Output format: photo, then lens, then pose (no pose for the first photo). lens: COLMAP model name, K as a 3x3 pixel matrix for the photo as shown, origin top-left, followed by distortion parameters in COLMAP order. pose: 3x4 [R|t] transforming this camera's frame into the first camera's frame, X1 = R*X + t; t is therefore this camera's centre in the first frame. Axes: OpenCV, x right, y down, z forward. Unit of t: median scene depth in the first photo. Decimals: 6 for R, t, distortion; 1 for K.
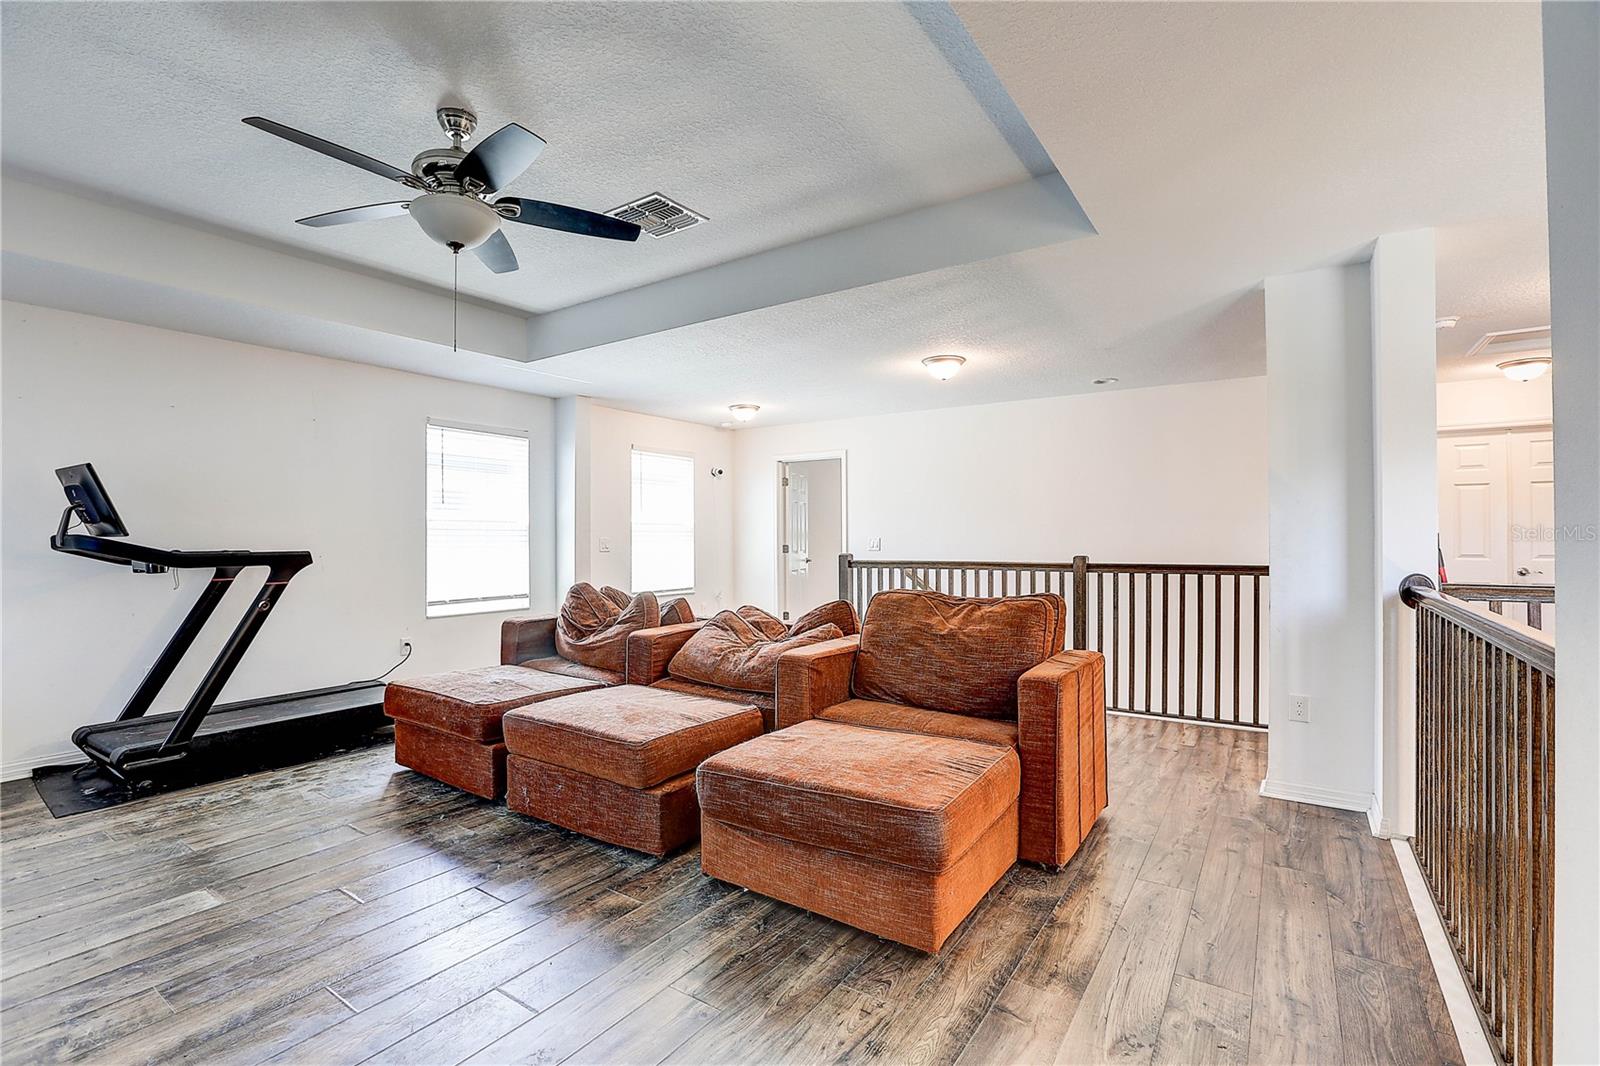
lens RADIAL K [[726.9, 0, 800.0], [0, 726.9, 533.0], [0, 0, 1]] dist [-0.046460, 0.014915]
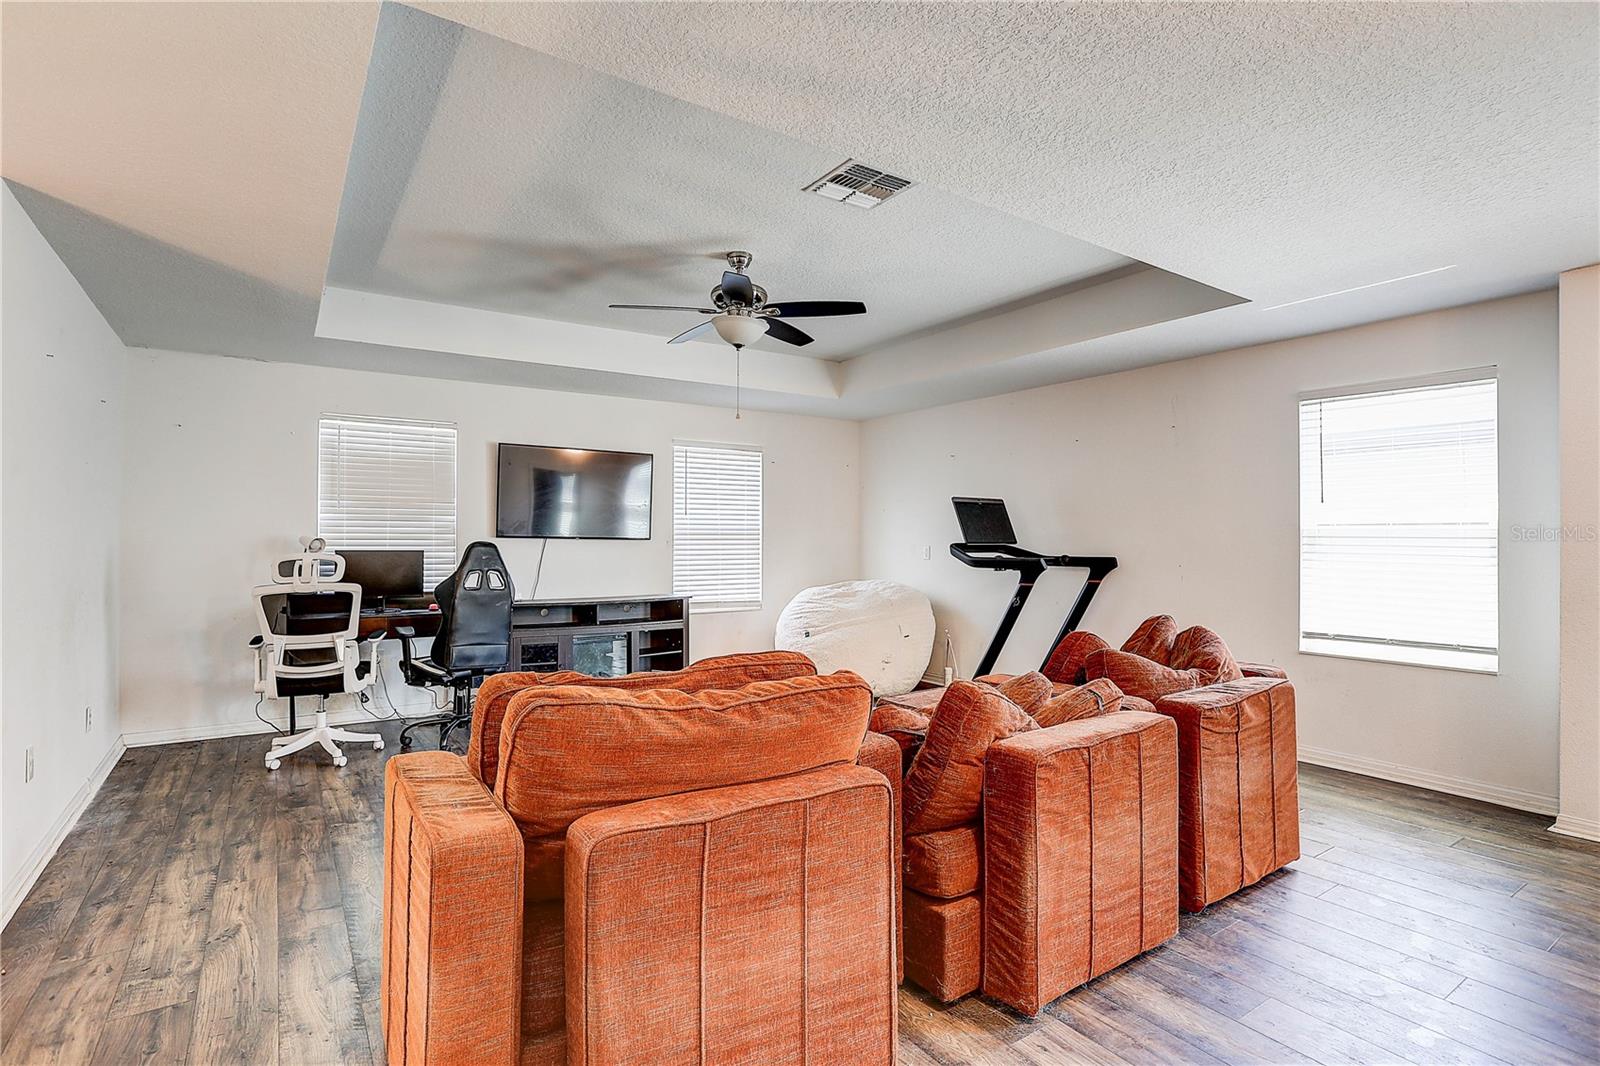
lens RADIAL K [[777.1, 0, 800.0], [0, 777.1, 533.0], [0, 0, 1]] dist [0.001247, 0.000670]
pose [[-0.374475, -0.006581, -0.927214, 0.747528], [0.008225, 0.999912, -0.010419, -0.008920], [0.927201, -0.011528, -0.374388, 1.341851]]
